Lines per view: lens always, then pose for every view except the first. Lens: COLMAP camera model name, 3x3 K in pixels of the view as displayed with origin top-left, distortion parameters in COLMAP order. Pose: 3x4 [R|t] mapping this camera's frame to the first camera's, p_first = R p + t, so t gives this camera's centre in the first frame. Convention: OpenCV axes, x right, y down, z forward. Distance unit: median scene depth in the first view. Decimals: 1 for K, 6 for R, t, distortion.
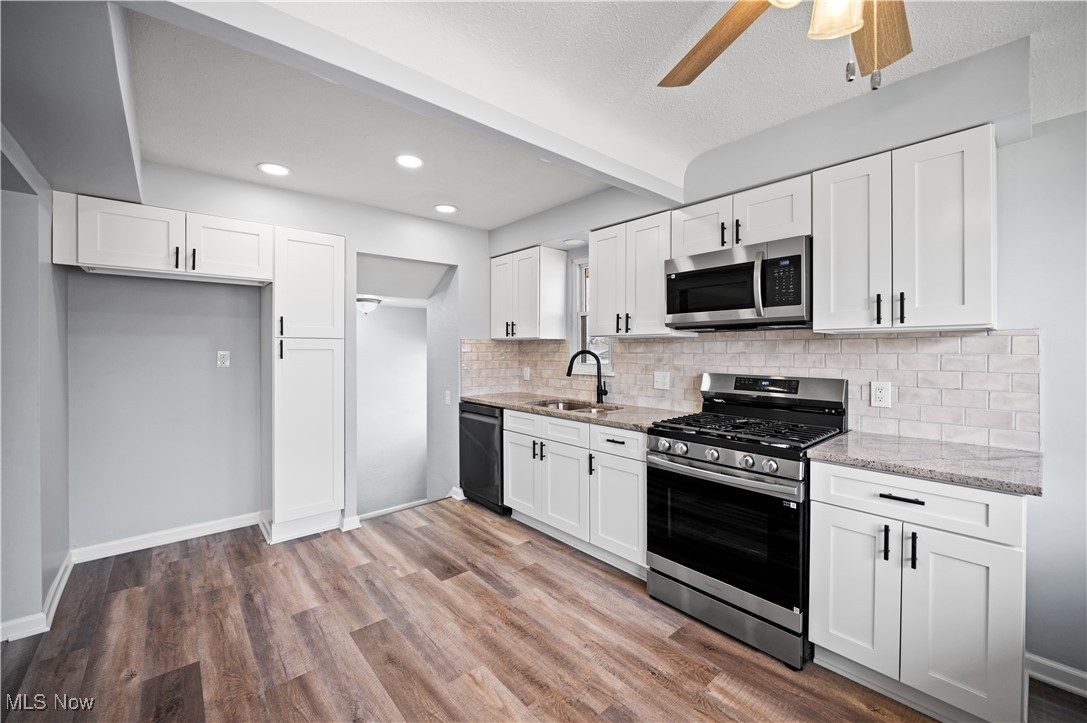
lens RADIAL K [[436.0, 0, 545.7], [0, 436.0, 352.7], [0, 0, 1]] dist [-0.009931, 0.000424]
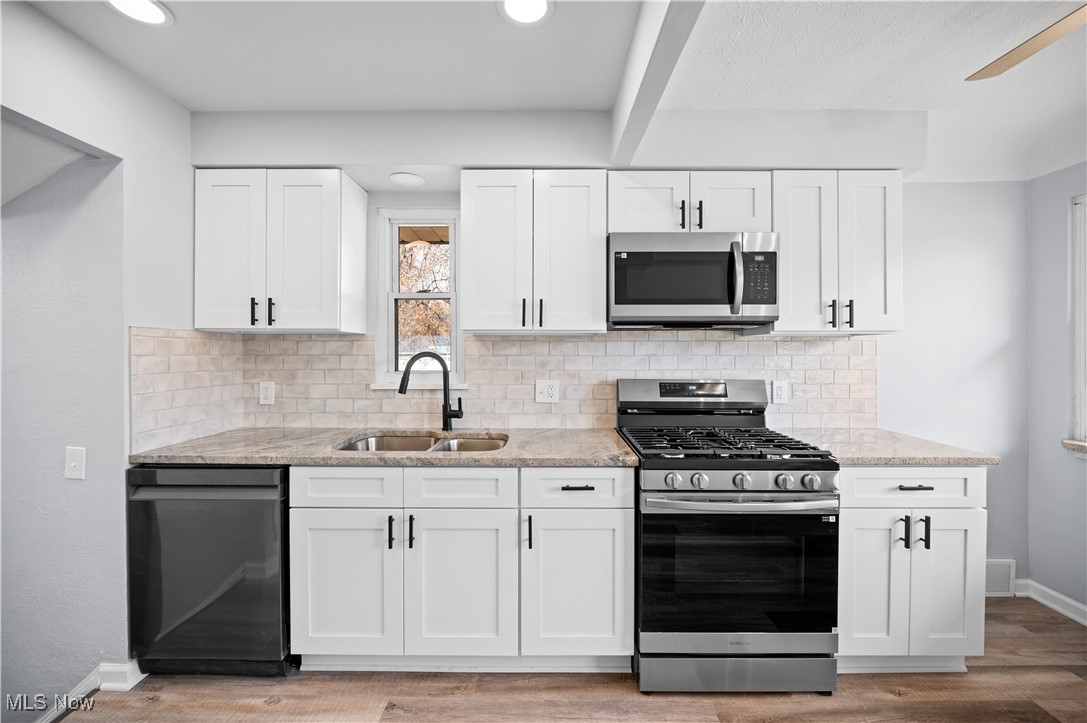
lens RADIAL K [[436.0, 0, 545.5], [0, 436.0, 353.7], [0, 0, 1]] dist [-0.009931, 0.000424]
pose [[0.662897, -0.002345, 0.748707, -0.388736], [0.003534, 0.999994, 0.000003, -0.002779], [-0.748703, 0.002644, 0.662901, 0.619254]]
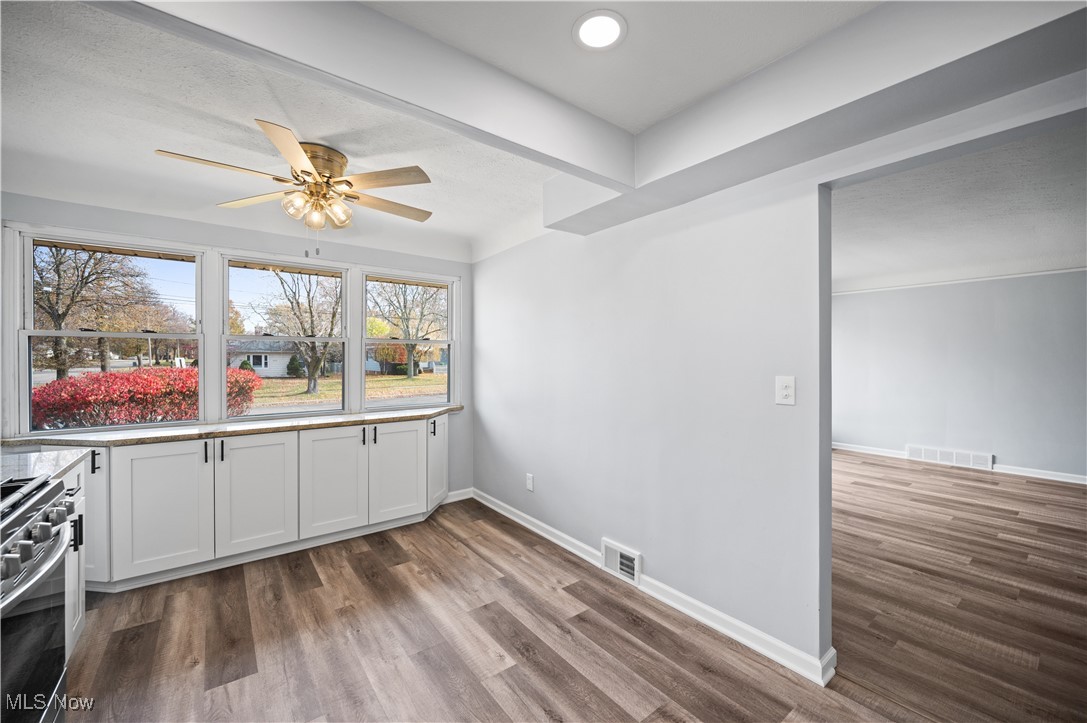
lens RADIAL K [[436.0, 0, 548.2], [0, 436.0, 359.1], [0, 0, 1]] dist [-0.009931, 0.000424]
pose [[-0.998414, 0.001682, 0.056274, -0.304112], [0.002072, 0.999974, 0.006869, -0.007396], [-0.056261, 0.006975, -0.998392, 1.302793]]
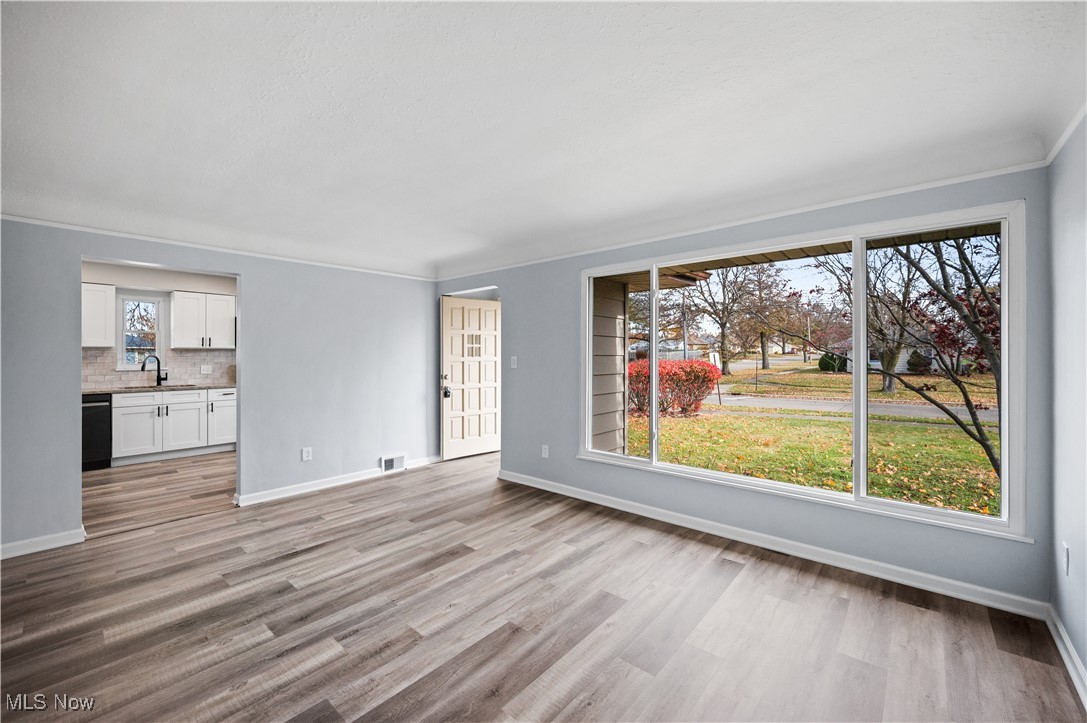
lens RADIAL K [[436.0, 0, 548.7], [0, 436.0, 352.0], [0, 0, 1]] dist [-0.009931, 0.000424]
pose [[-0.143792, 0.002344, 0.989605, -2.514810], [0.006312, 0.999979, -0.001452, -0.008397], [-0.989588, 0.006038, -0.143803, -0.394378]]
